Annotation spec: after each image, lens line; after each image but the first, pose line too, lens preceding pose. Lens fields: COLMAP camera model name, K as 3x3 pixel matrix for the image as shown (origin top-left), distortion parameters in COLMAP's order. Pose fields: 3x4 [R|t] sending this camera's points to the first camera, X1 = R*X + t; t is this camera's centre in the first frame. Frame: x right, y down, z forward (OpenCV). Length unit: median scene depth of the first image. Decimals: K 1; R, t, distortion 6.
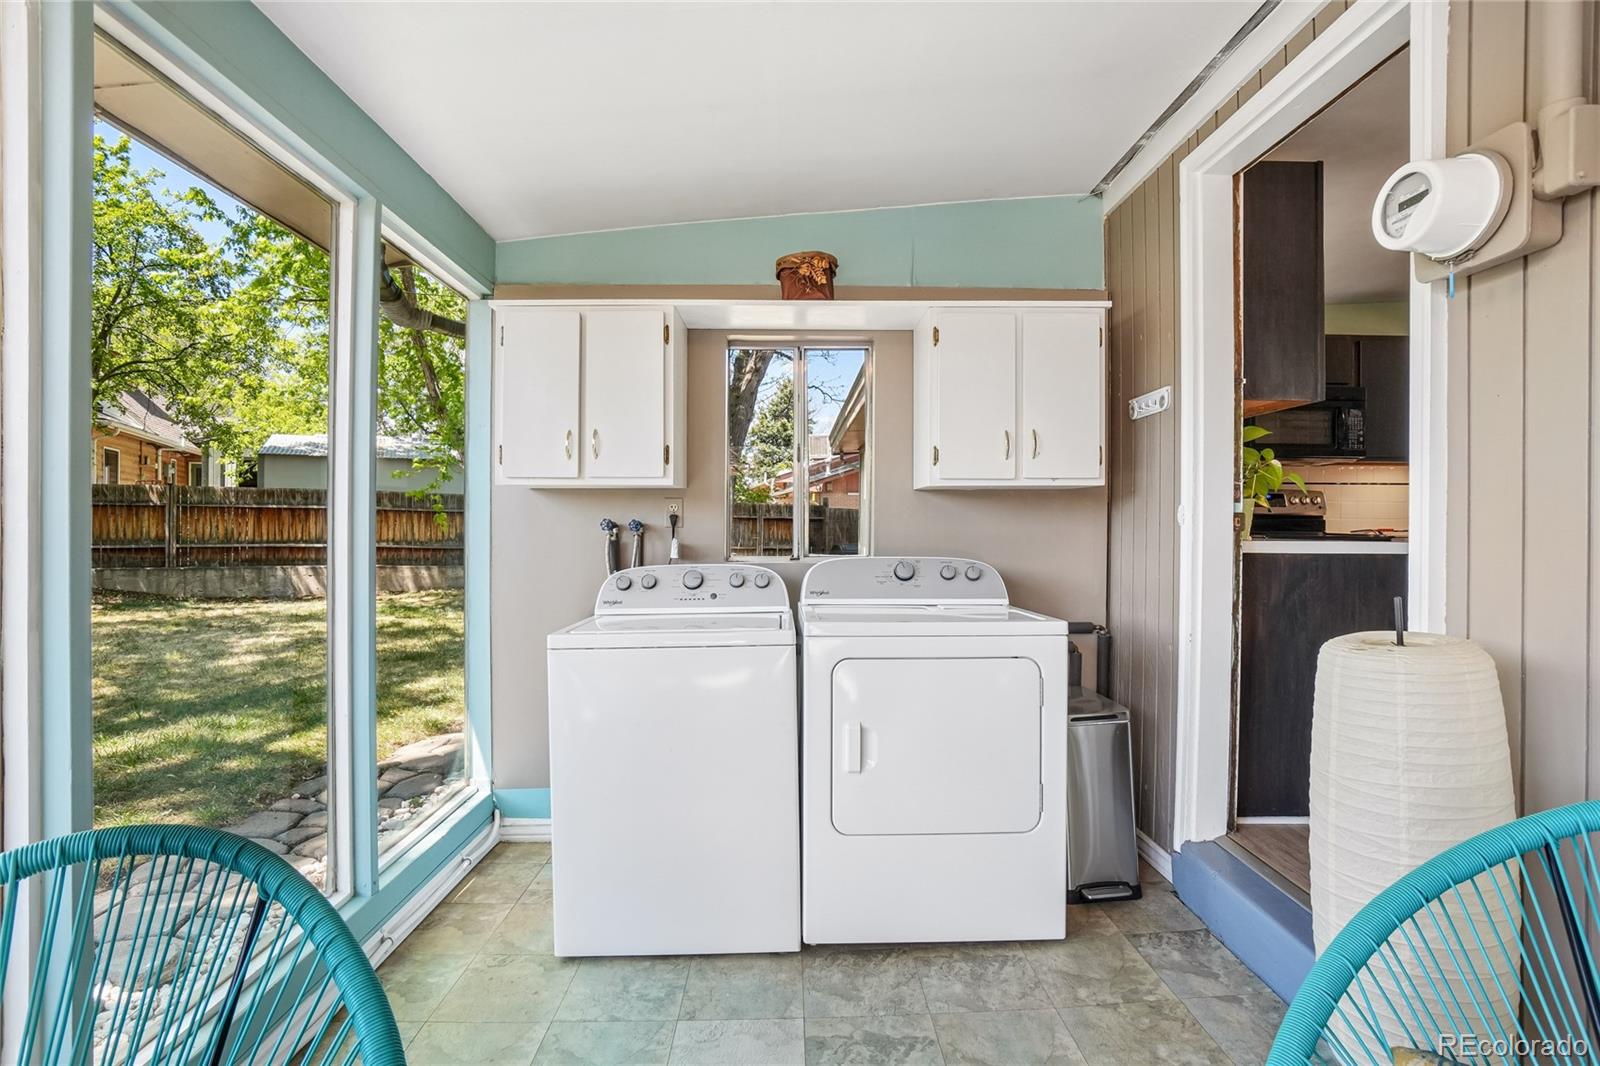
lens RADIAL K [[788.6, 0, 800.0], [0, 788.6, 533.0], [0, 0, 1]] dist [-0.039713, 0.000572]
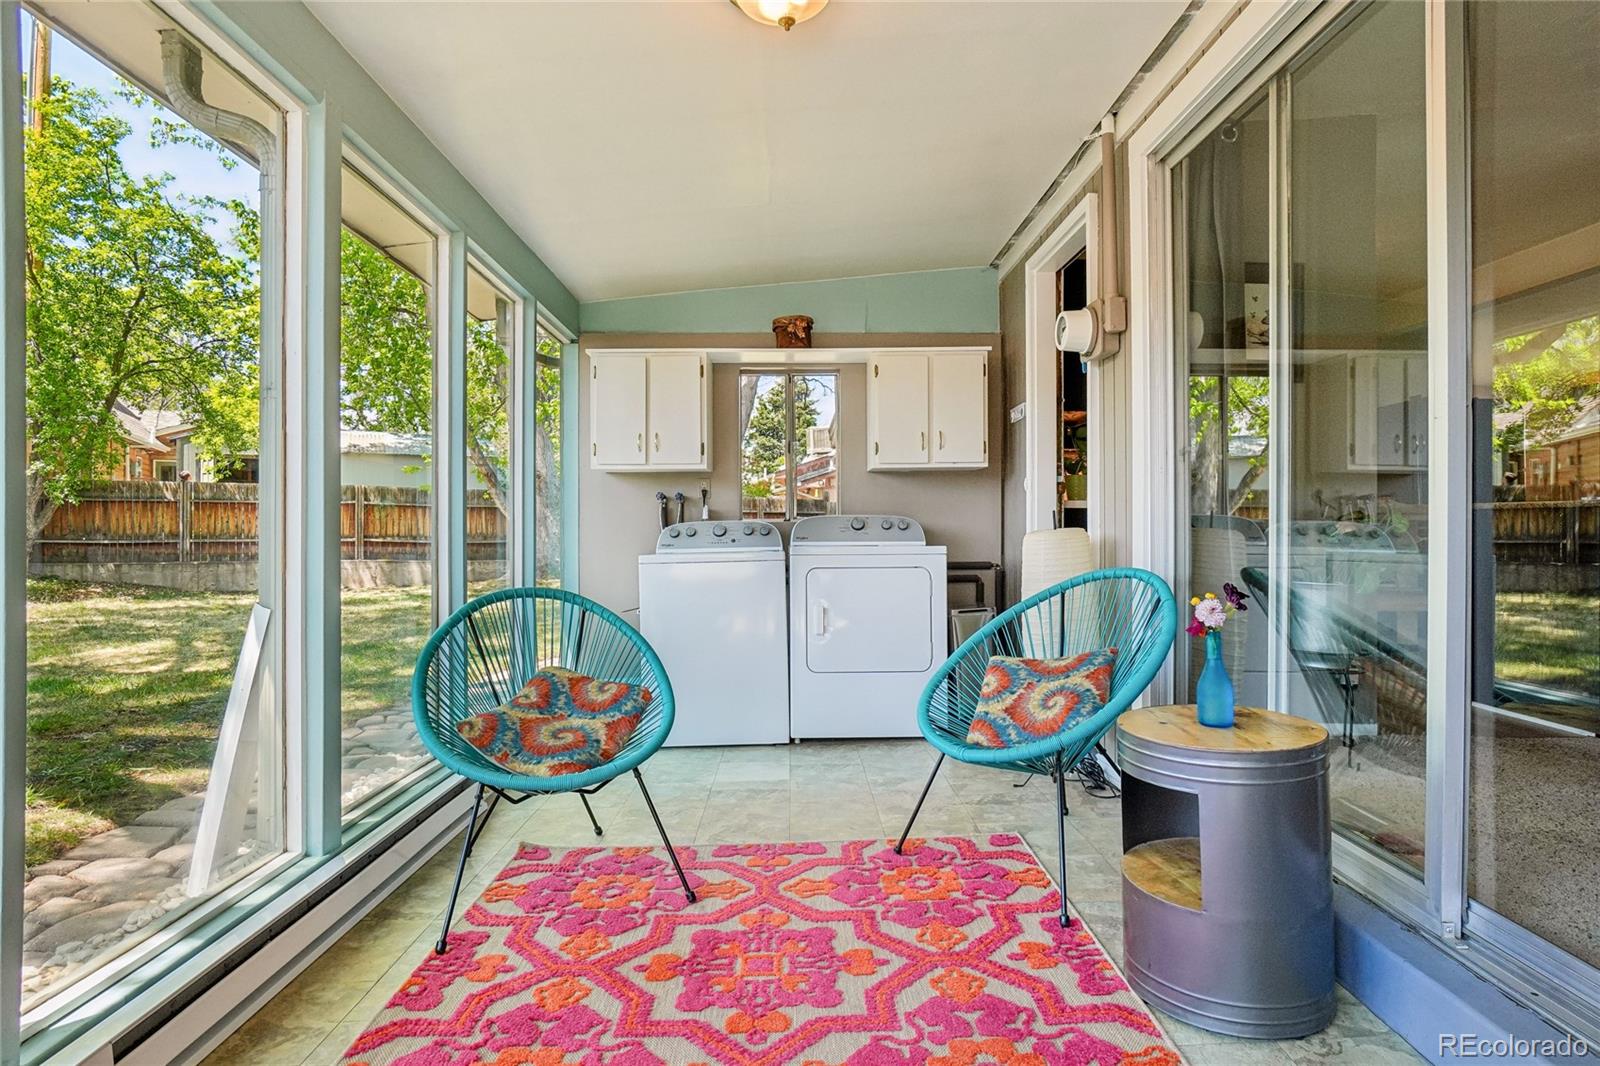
lens RADIAL K [[857.4, 0, 794.7], [0, 857.4, 526.0], [0, 0, 1]] dist [-0.040082, 0.023949]
pose [[0.999933, -0.006187, -0.009792, 0.024203], [0.006102, 0.999944, -0.008647, 0.060108], [0.009845, 0.008587, 0.999915, -0.606173]]
